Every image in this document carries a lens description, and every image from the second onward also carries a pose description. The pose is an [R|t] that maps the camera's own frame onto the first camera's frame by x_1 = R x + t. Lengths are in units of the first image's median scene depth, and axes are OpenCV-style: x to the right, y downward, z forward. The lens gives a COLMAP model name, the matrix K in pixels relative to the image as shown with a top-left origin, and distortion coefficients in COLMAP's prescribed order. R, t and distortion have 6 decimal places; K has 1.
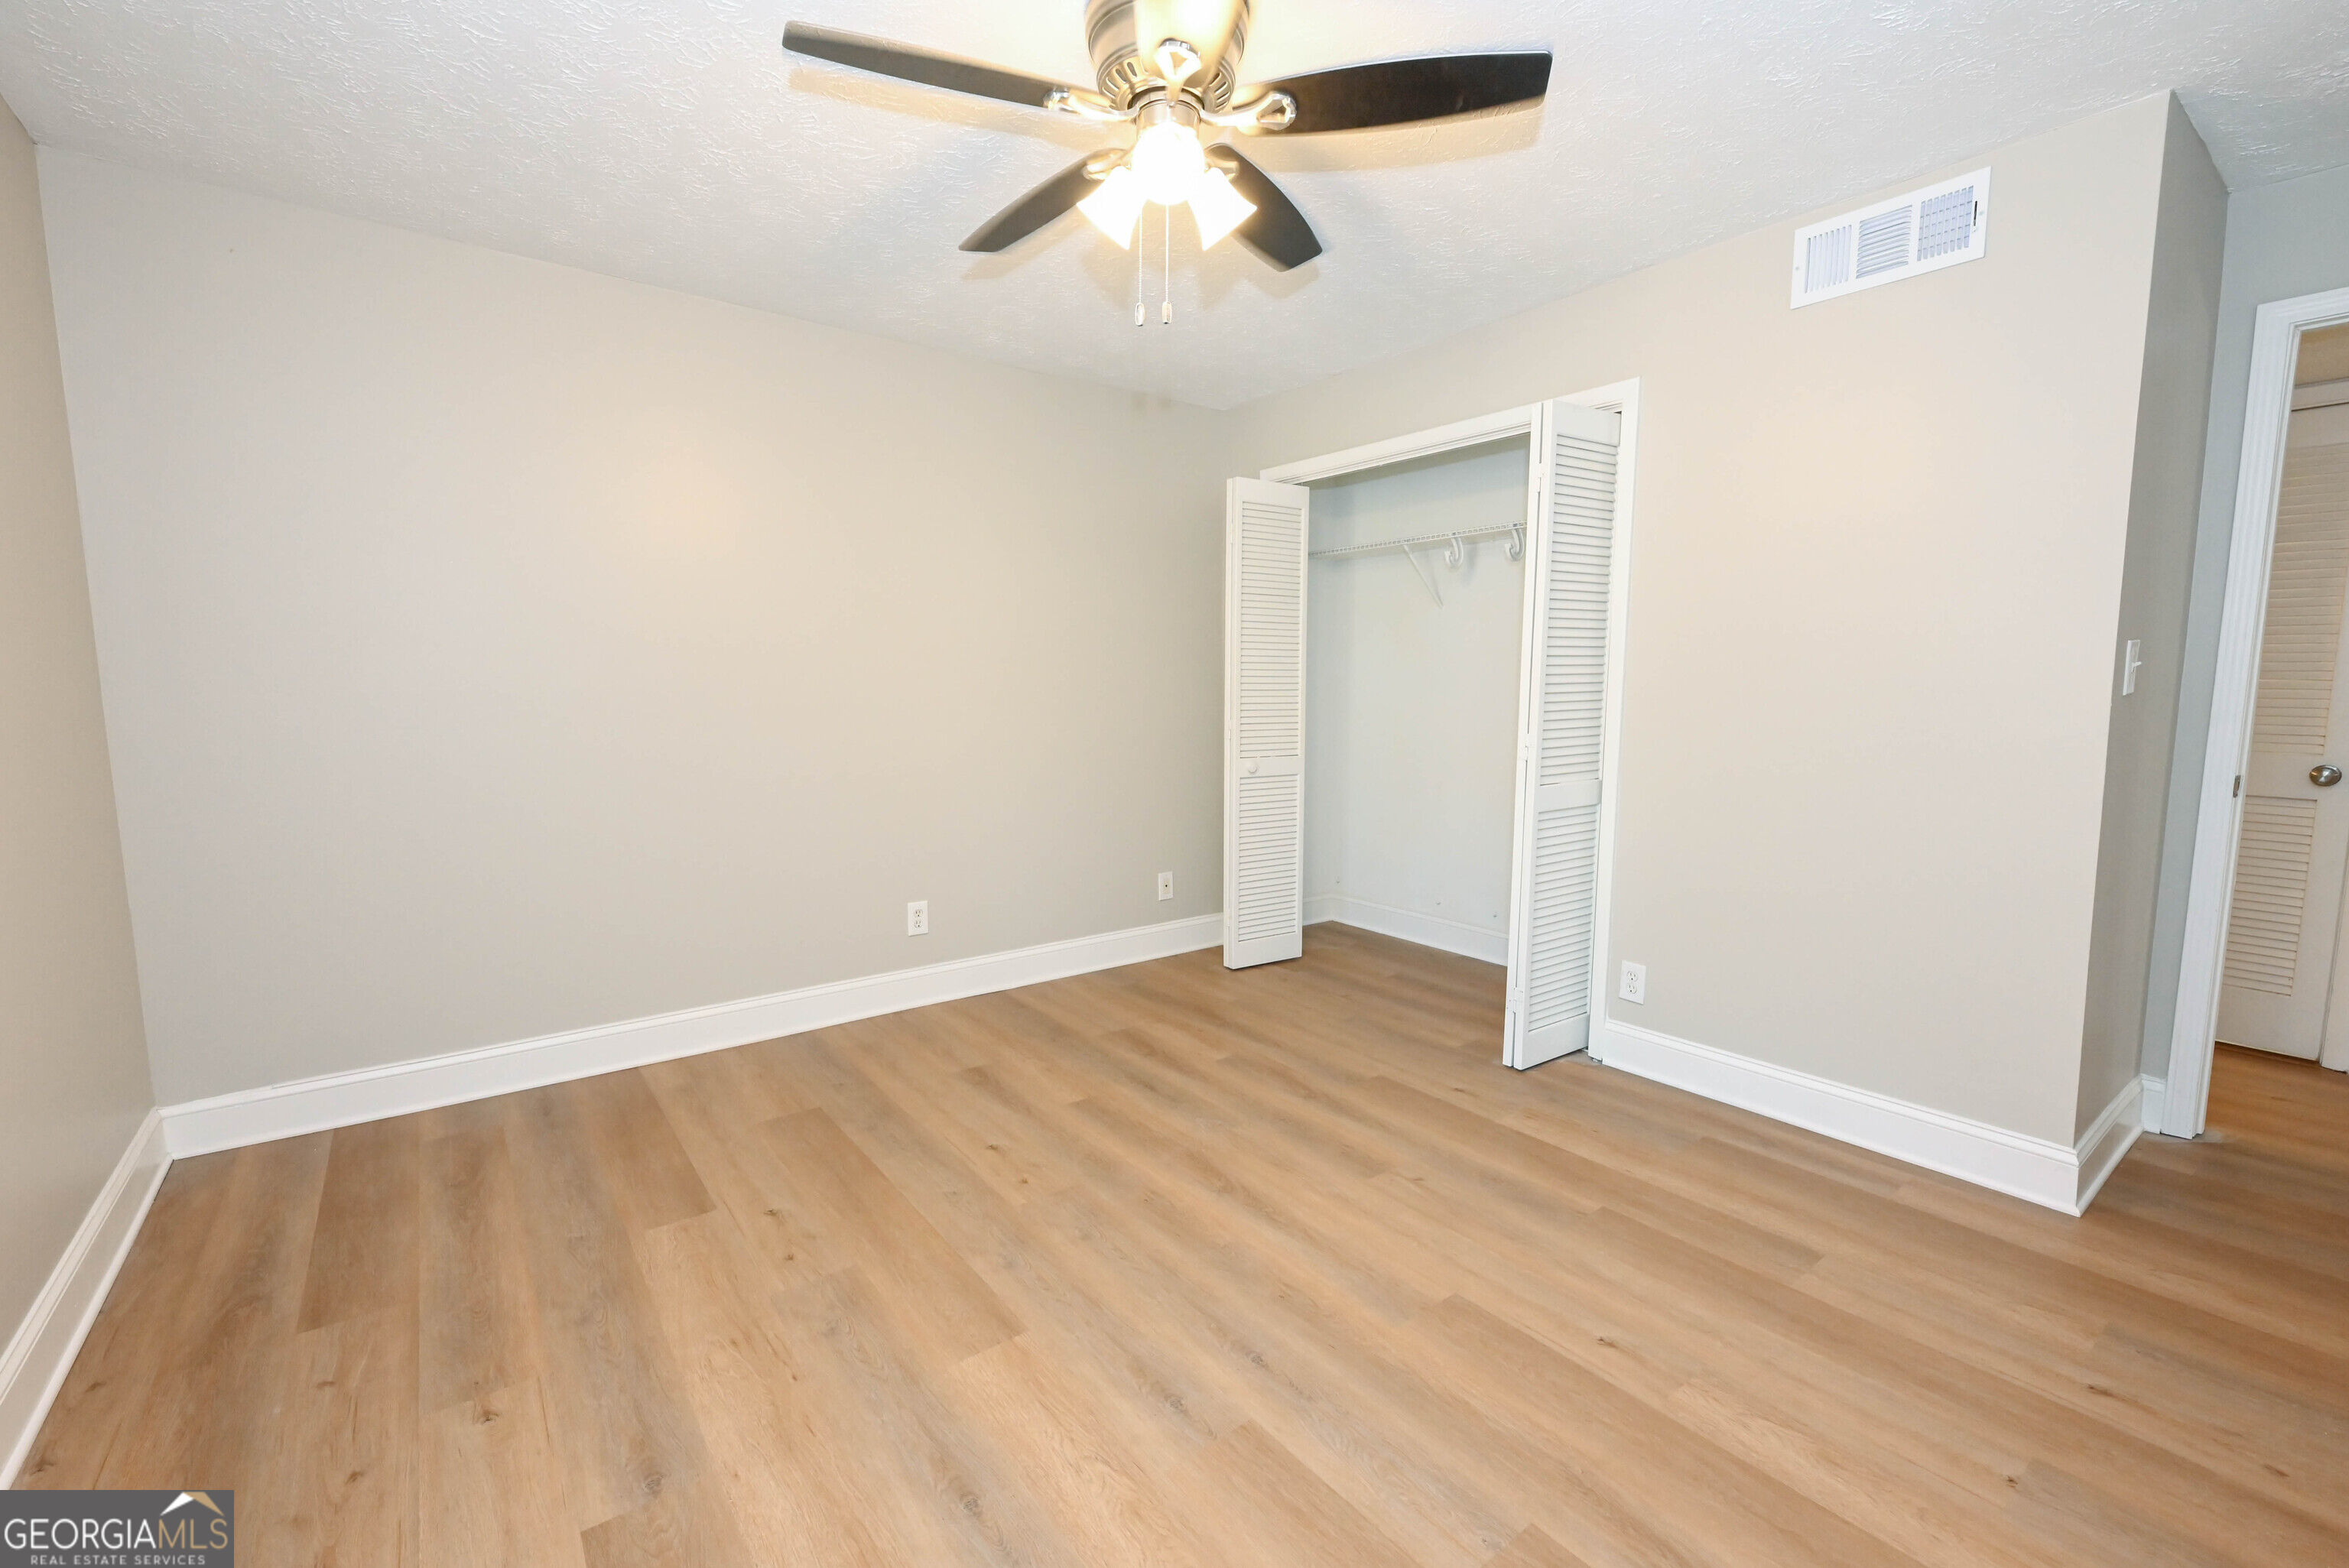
lens RADIAL K [[985.4, 0, 1174.5], [0, 985.4, 784.0], [0, 0, 1]] dist [-0.001414, 0.000038]
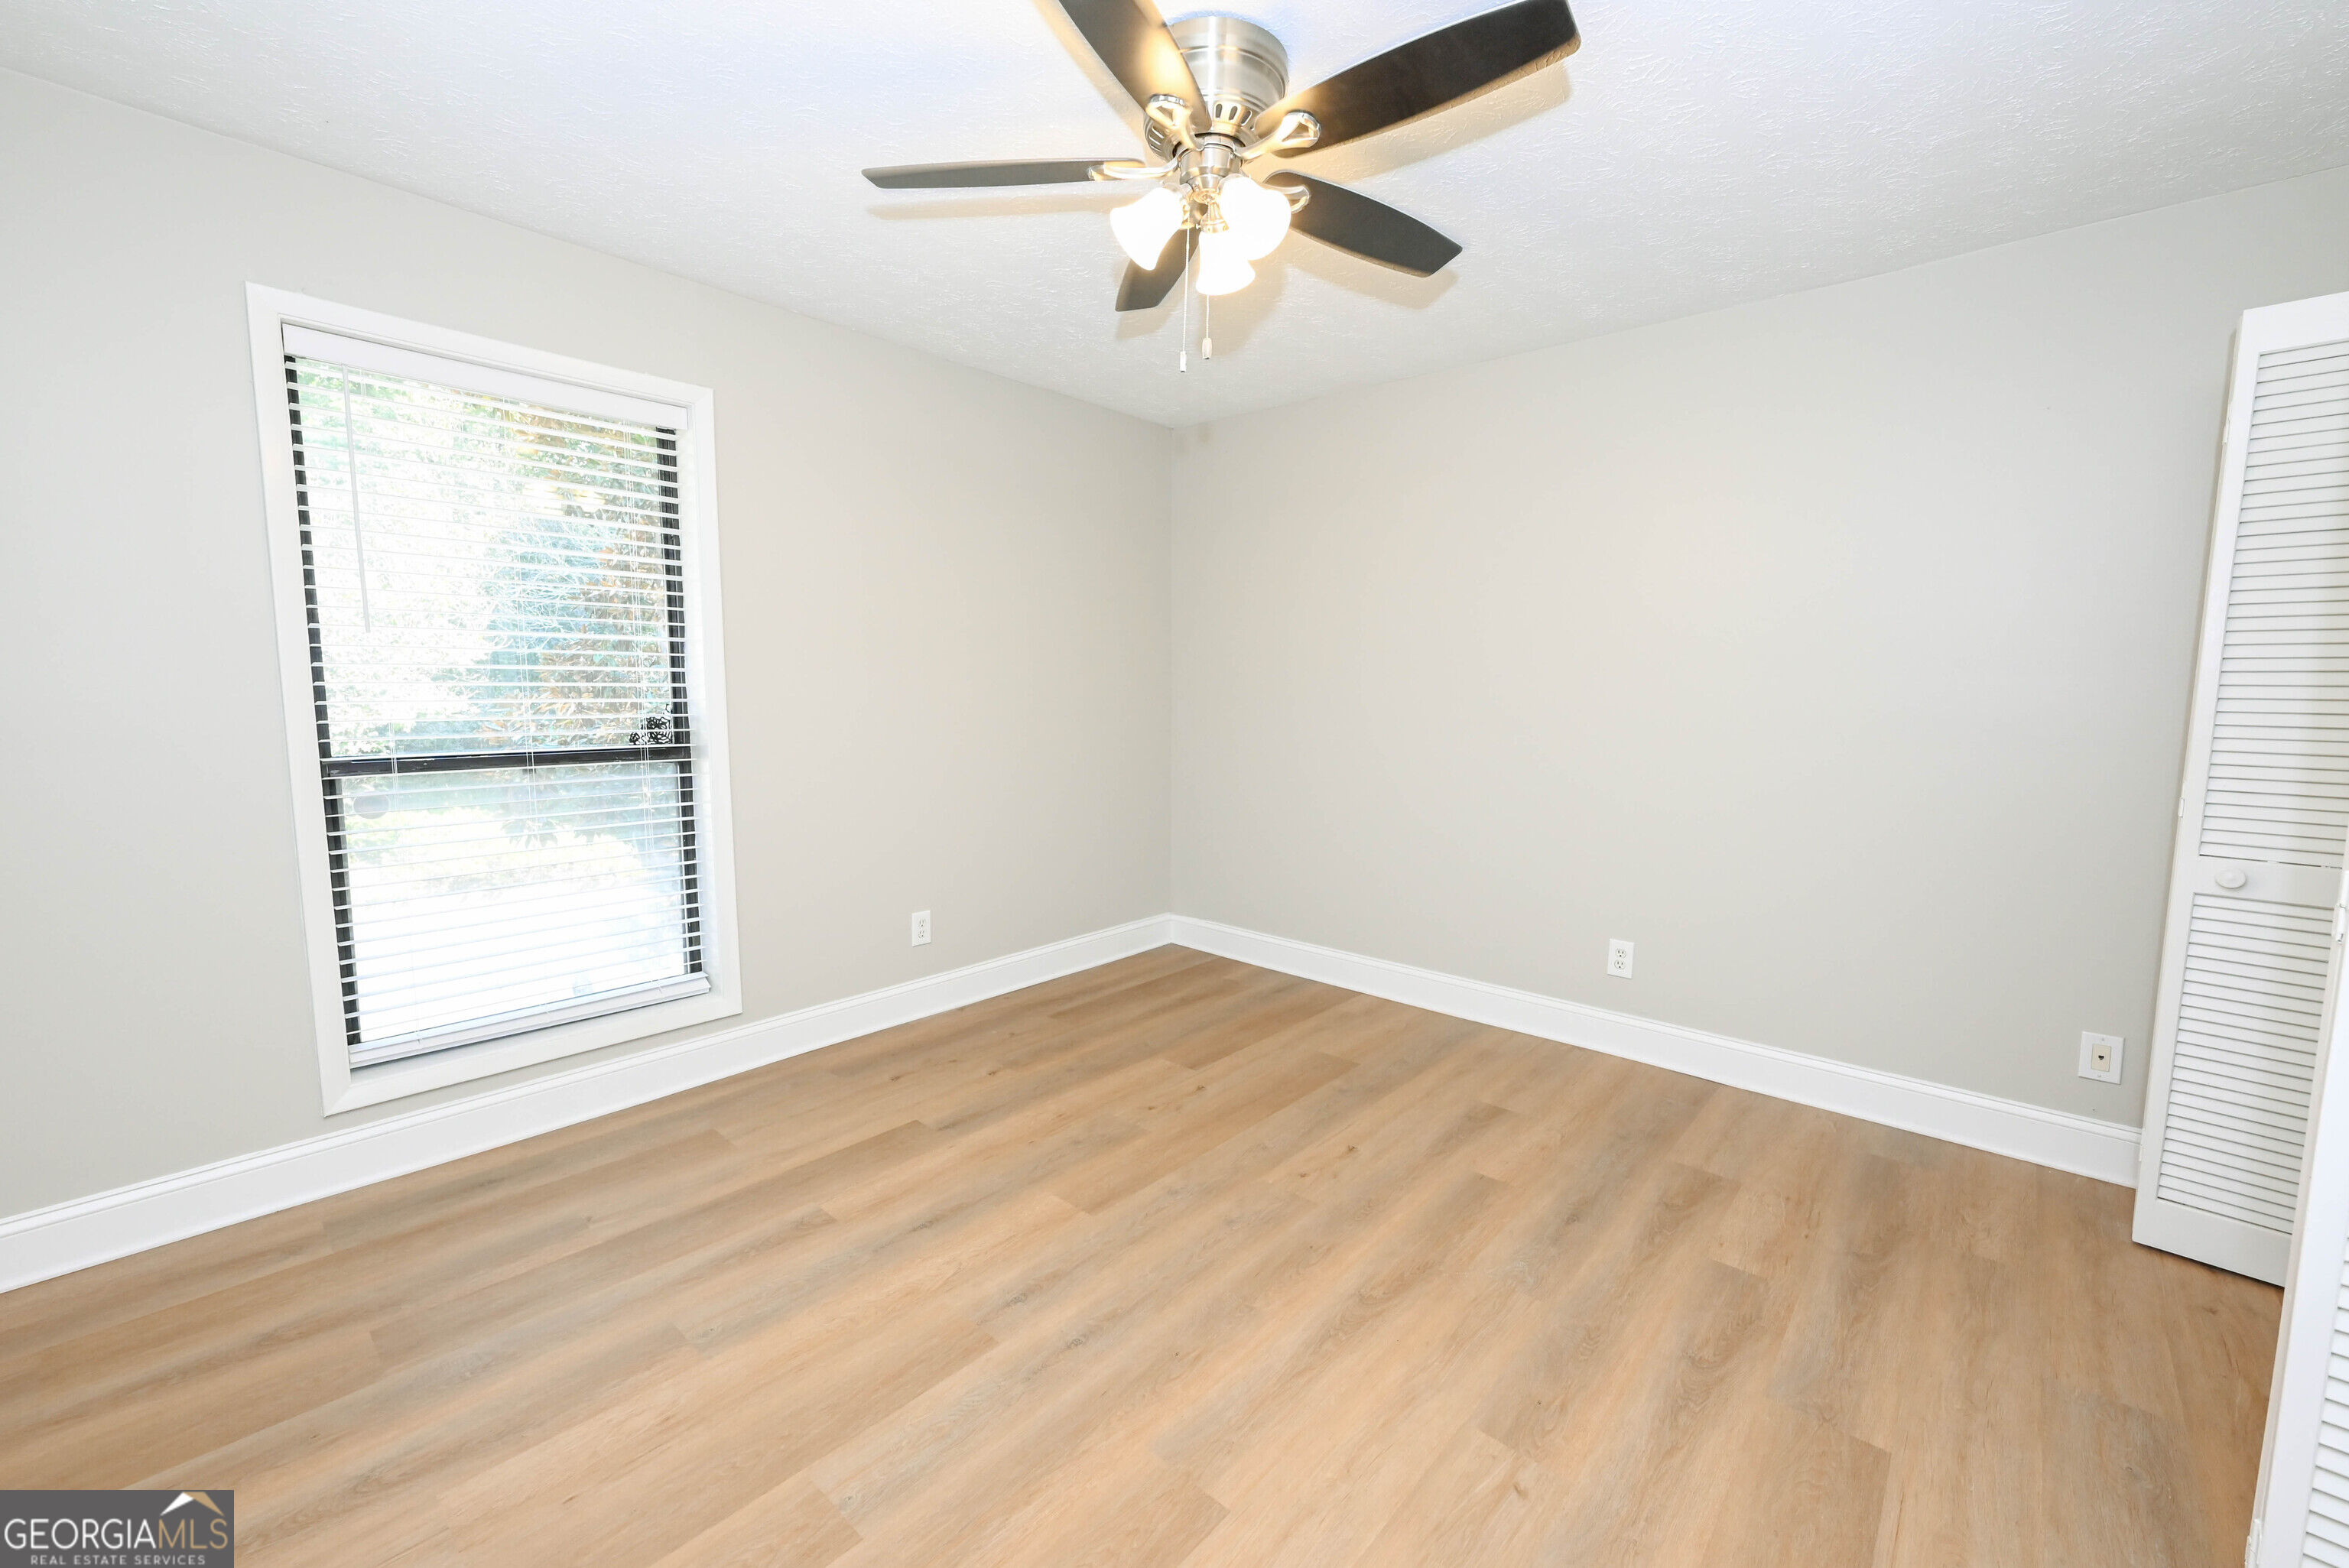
lens RADIAL K [[955.4, 0, 1169.2], [0, 955.4, 784.5], [0, 0, 1]] dist [0.000319, 0.000209]
pose [[0.176942, 0.104850, -0.978620, 0.715752], [-0.104869, 0.990658, 0.087179, -0.078654], [0.978618, 0.087201, 0.186284, 0.579770]]
